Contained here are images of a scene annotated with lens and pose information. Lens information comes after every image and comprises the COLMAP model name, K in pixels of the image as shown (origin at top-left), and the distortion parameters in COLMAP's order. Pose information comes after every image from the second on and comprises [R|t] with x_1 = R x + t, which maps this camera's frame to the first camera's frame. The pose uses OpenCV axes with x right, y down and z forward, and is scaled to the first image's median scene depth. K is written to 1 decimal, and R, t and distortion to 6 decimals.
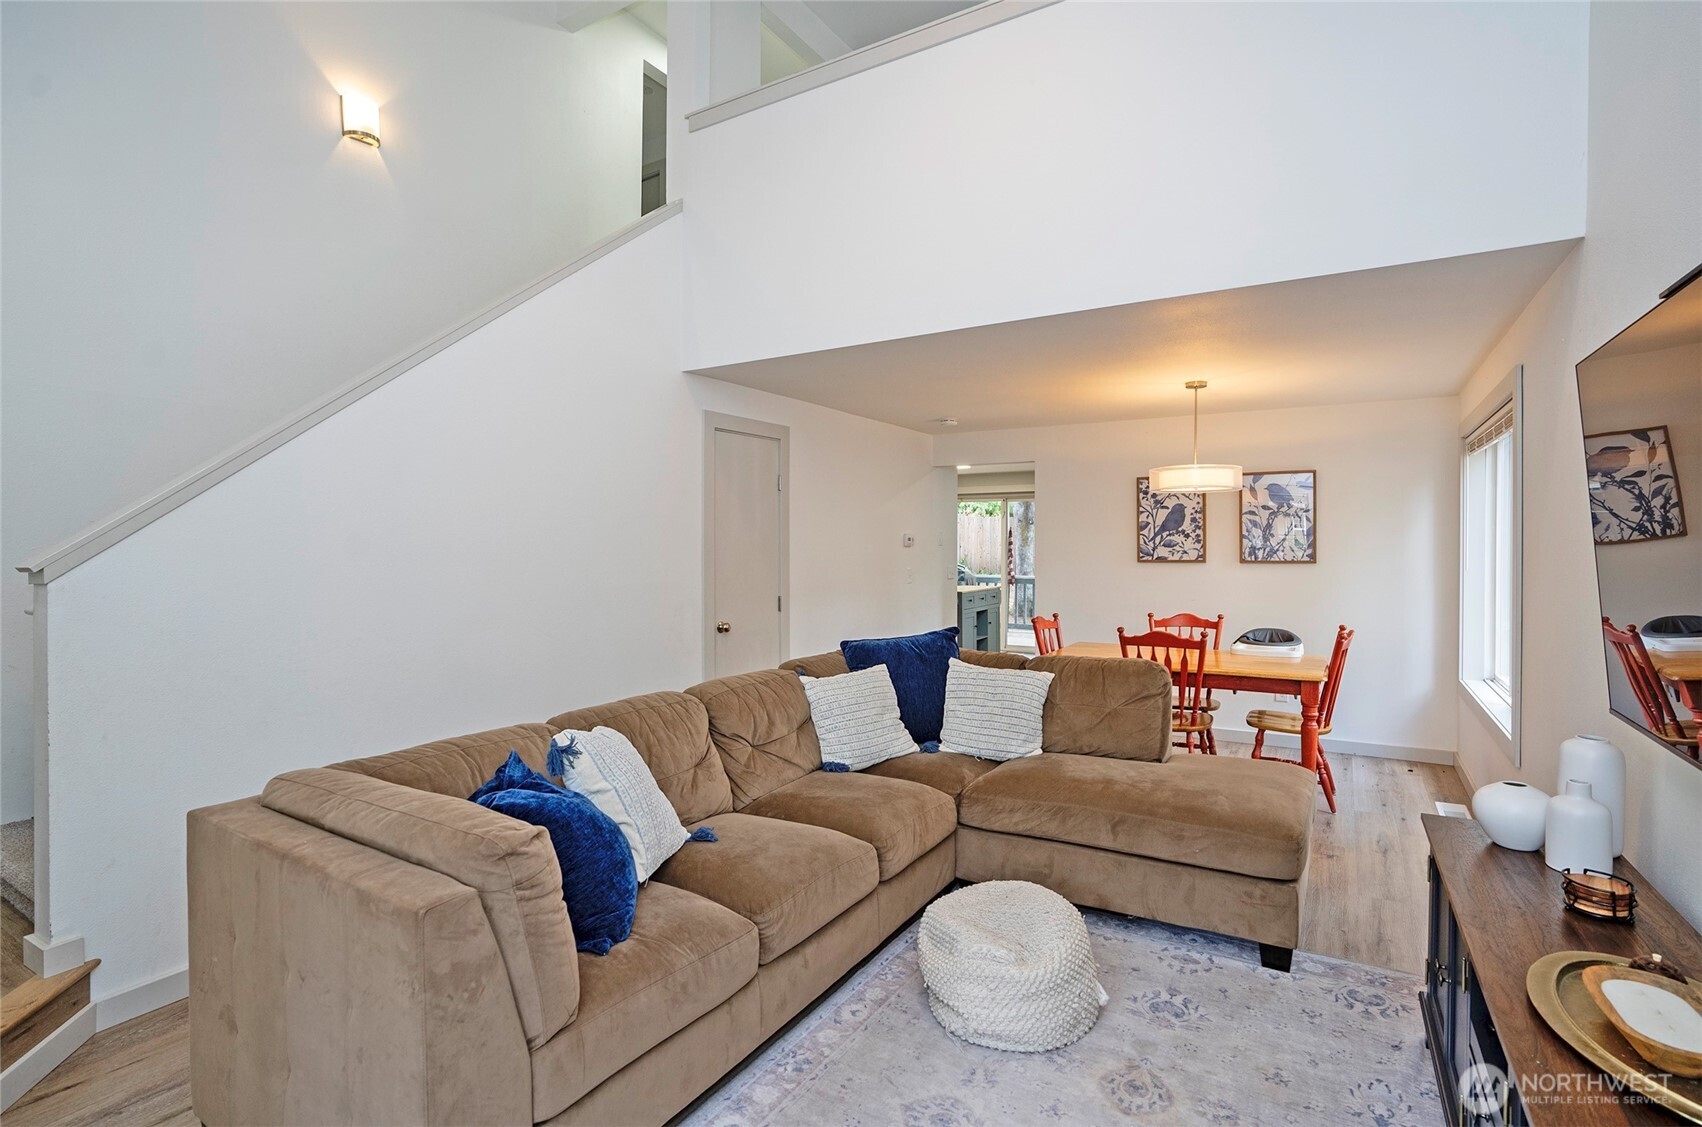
lens RADIAL K [[824.7, 0, 855.9], [0, 824.7, 543.7], [0, 0, 1]] dist [-0.068937, 0.031922]
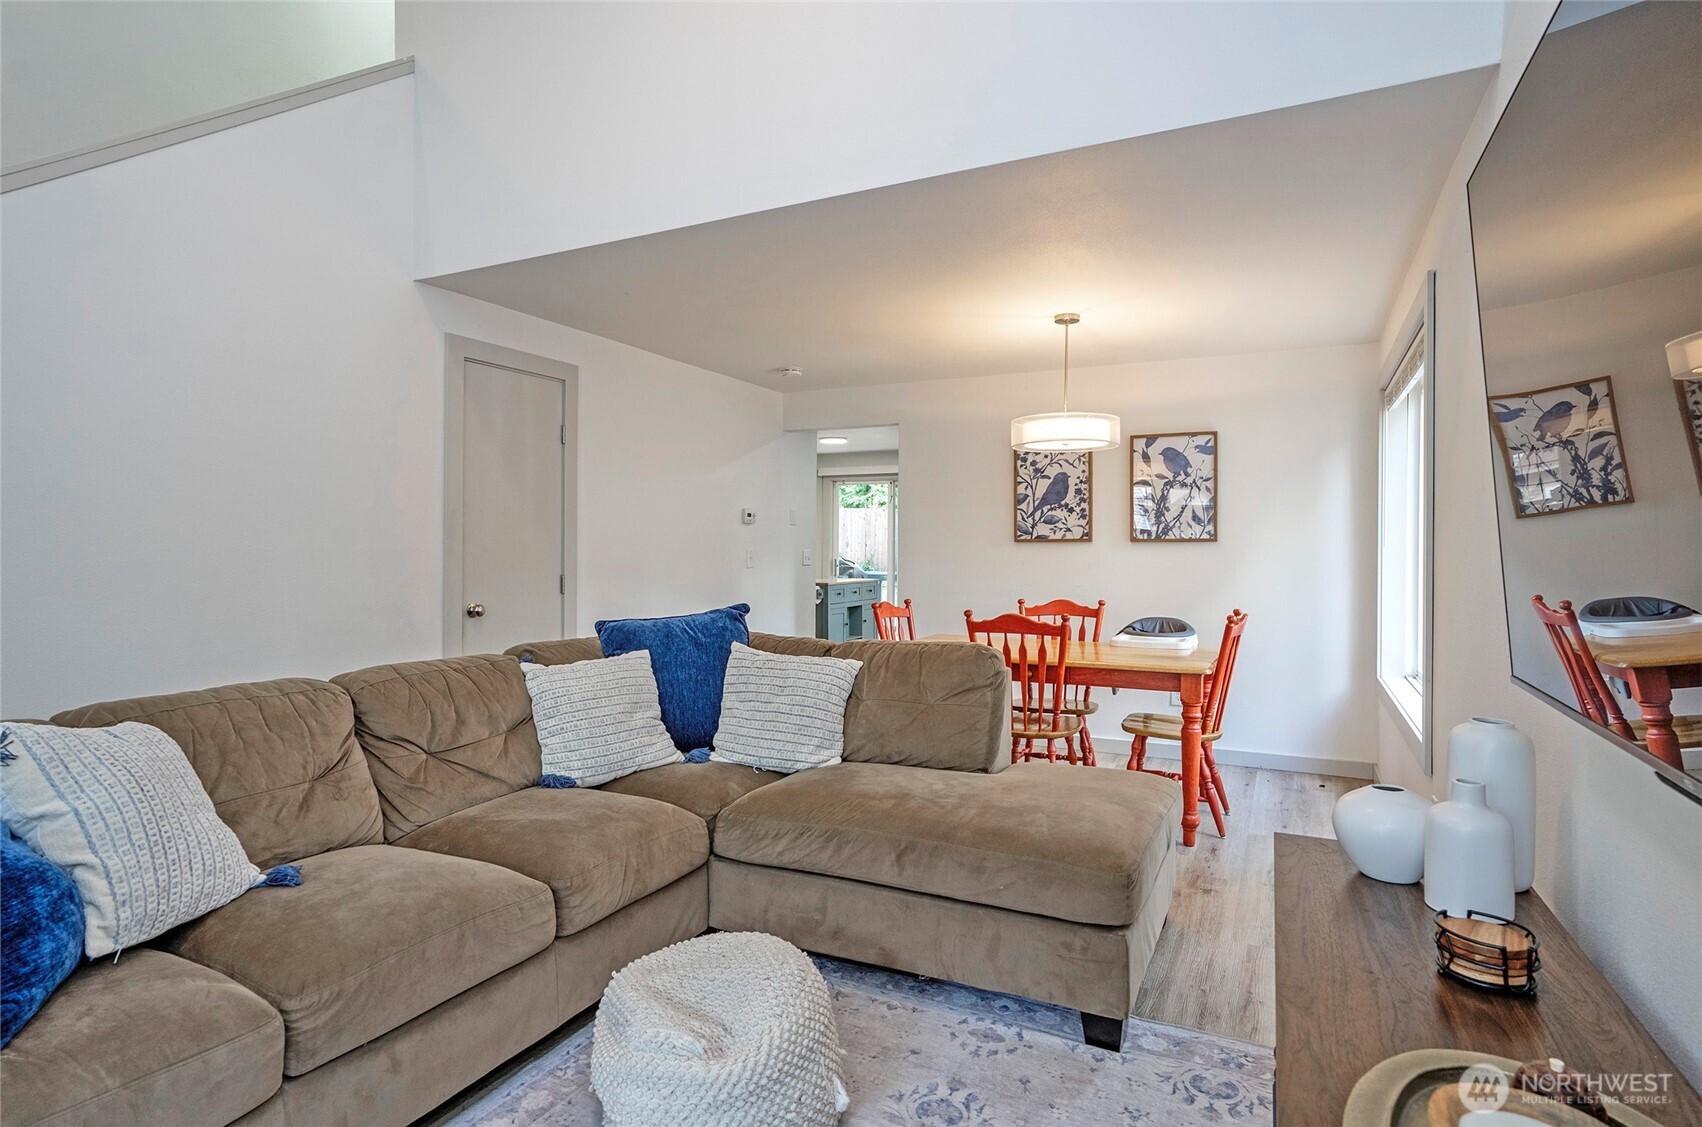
lens RADIAL K [[906.0, 0, 847.6], [0, 906.0, 542.7], [0, 0, 1]] dist [-0.051286, 0.045200]
pose [[0.996534, 0.007189, 0.082879, 0.161259], [-0.006585, 0.999950, -0.007551, 0.053459], [-0.082929, 0.006979, 0.996531, 0.142602]]
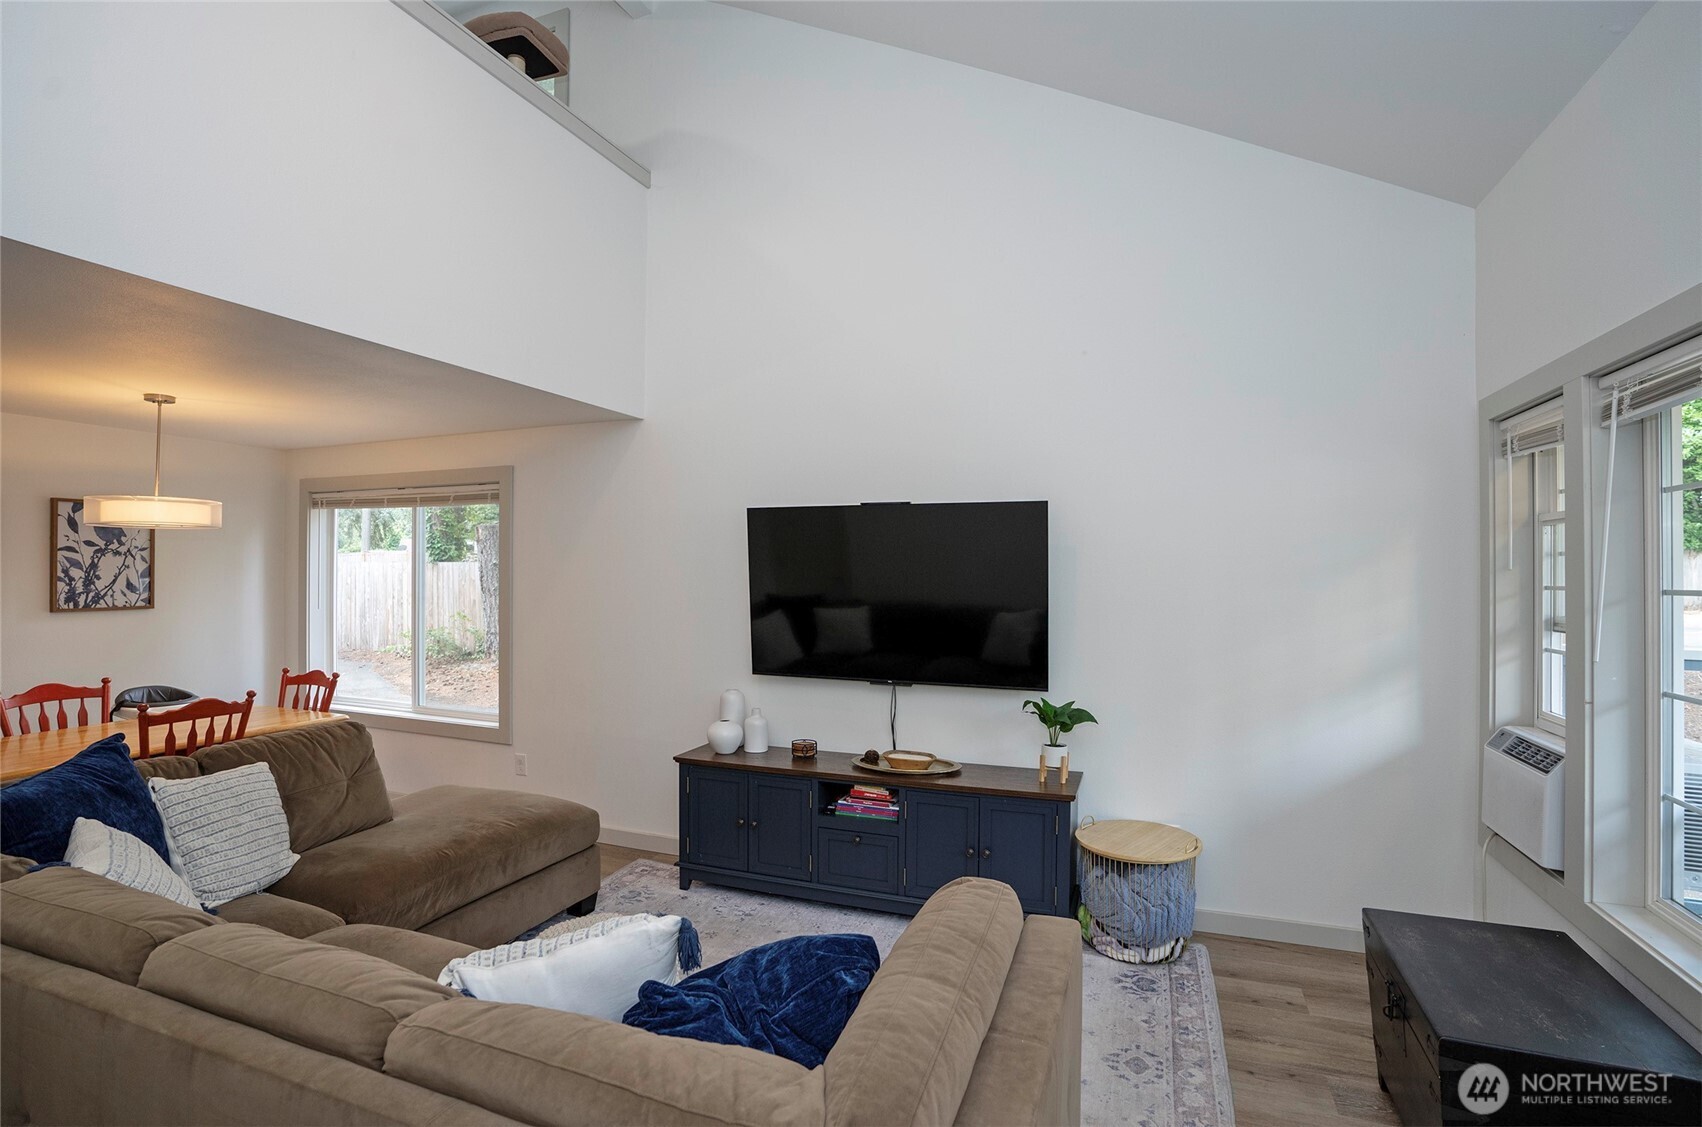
lens RADIAL K [[798.8, 0, 859.8], [0, 798.8, 547.3], [0, 0, 1]] dist [-0.065316, 0.024328]
pose [[-0.191518, 0.028775, 0.981067, -0.639604], [-0.002345, 0.999554, -0.029775, -0.030496], [-0.981486, -0.008003, -0.191365, 0.601956]]
